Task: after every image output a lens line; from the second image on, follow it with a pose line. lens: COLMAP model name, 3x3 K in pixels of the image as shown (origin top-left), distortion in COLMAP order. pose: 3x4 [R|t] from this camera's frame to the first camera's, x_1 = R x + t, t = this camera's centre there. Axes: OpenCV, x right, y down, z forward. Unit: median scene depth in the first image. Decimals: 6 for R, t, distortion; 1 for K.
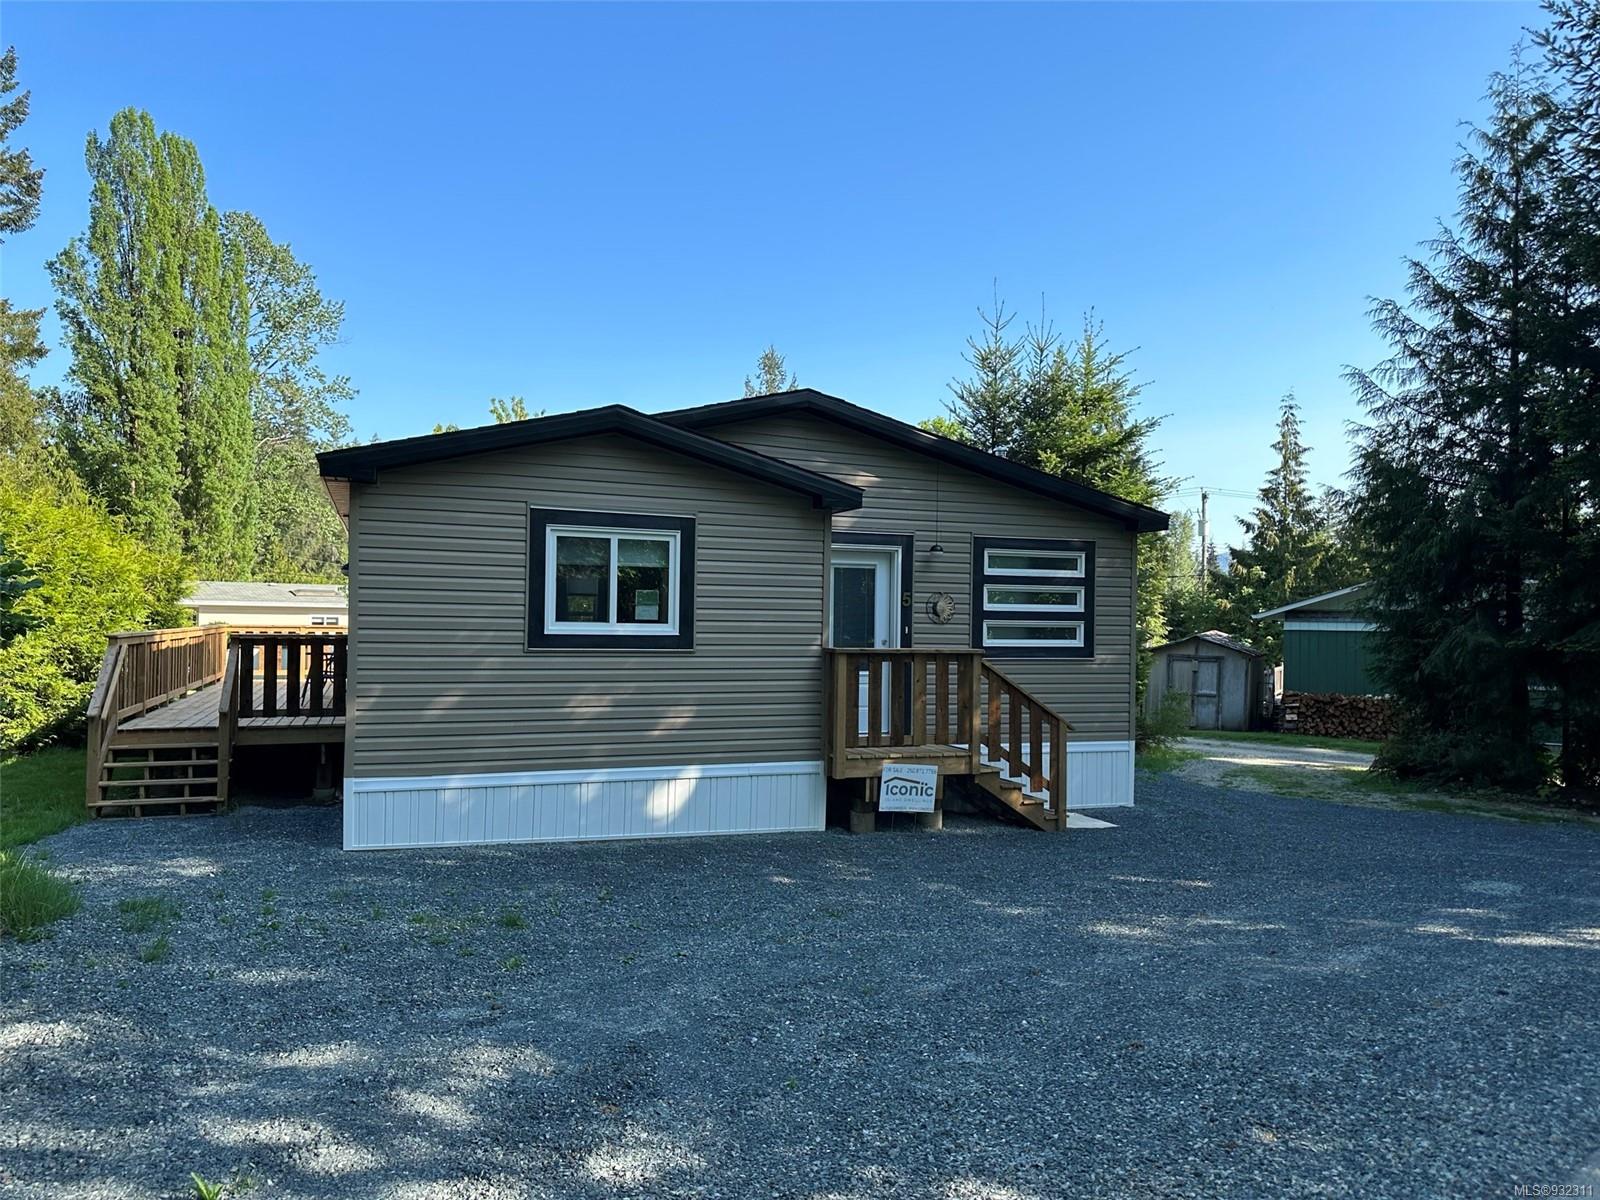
lens RADIAL K [[1126.9, 0, 815.4], [0, 1126.9, 603.7], [0, 0, 1]] dist [0.050507, -0.059025]
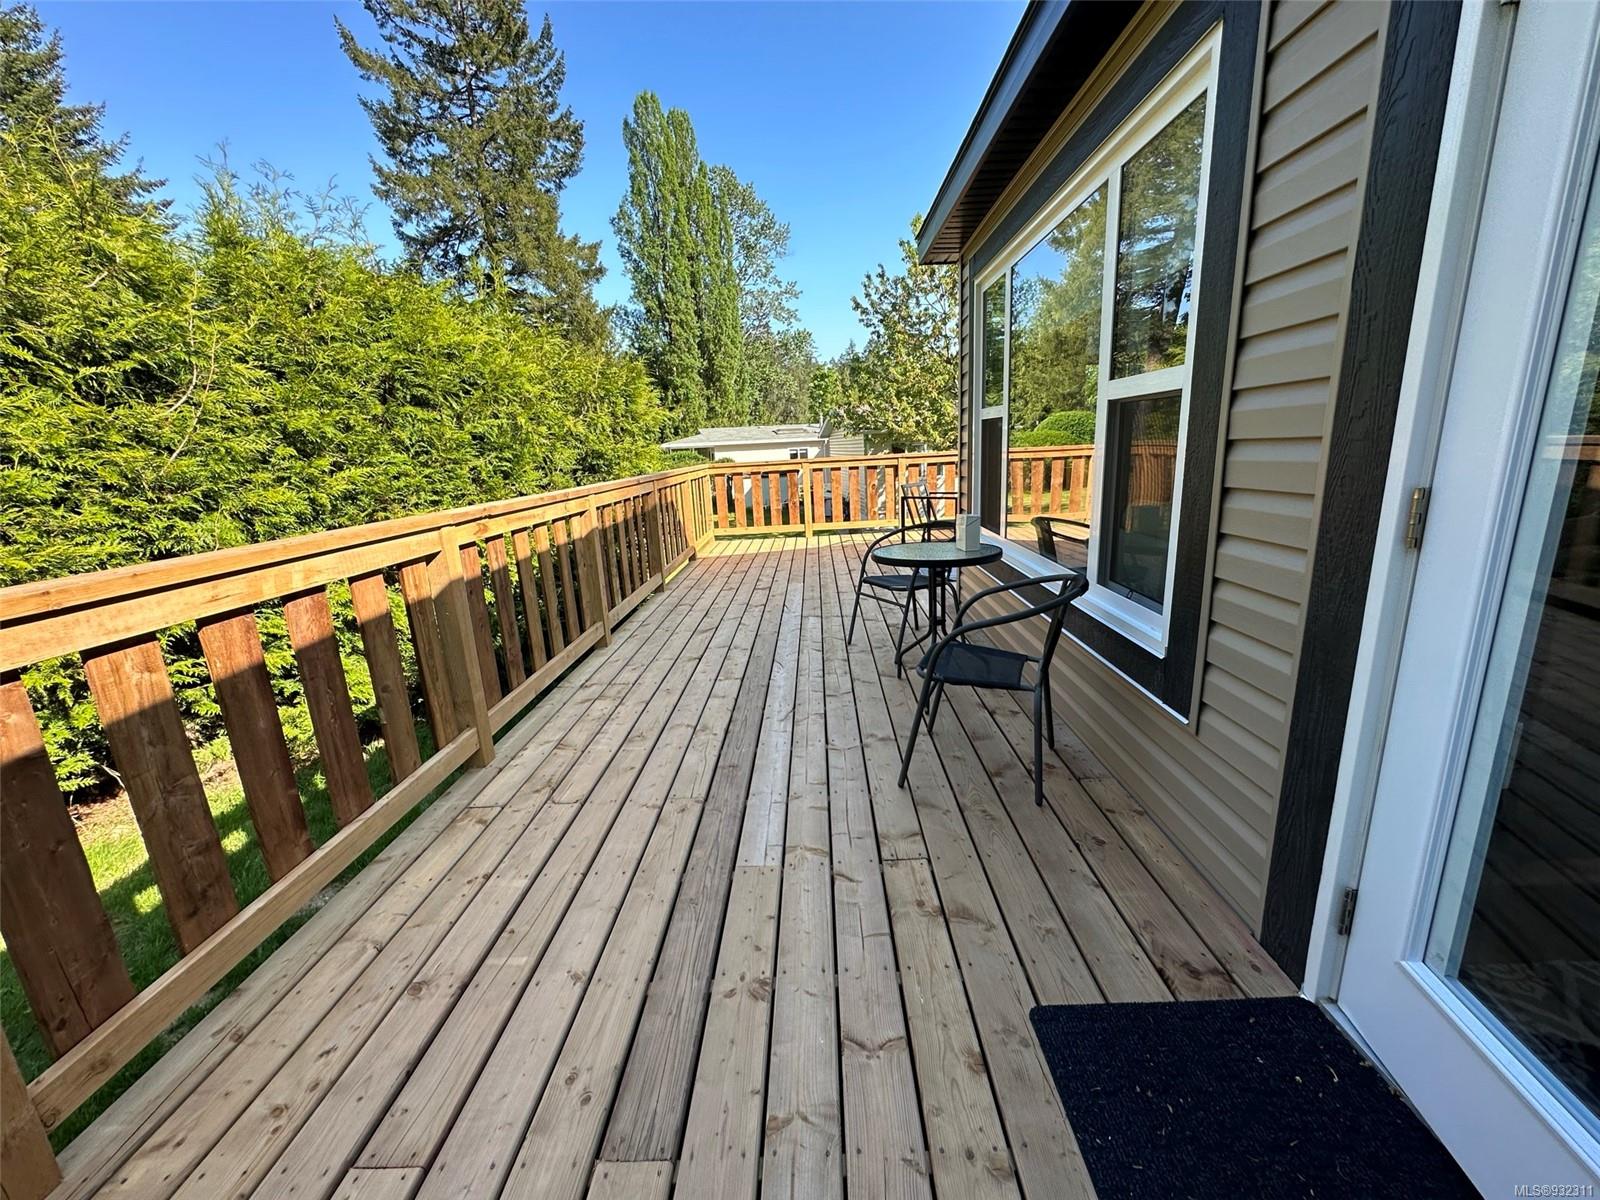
lens RADIAL K [[637.0, 0, 806.1], [0, 637.0, 600.2], [0, 0, 1]] dist [-0.001985, -0.000099]
pose [[0.926945, 0.030785, -0.373932, -0.099204], [0.065241, 0.968220, 0.241439, 0.002839], [0.369482, -0.248196, 0.895479, 0.209978]]
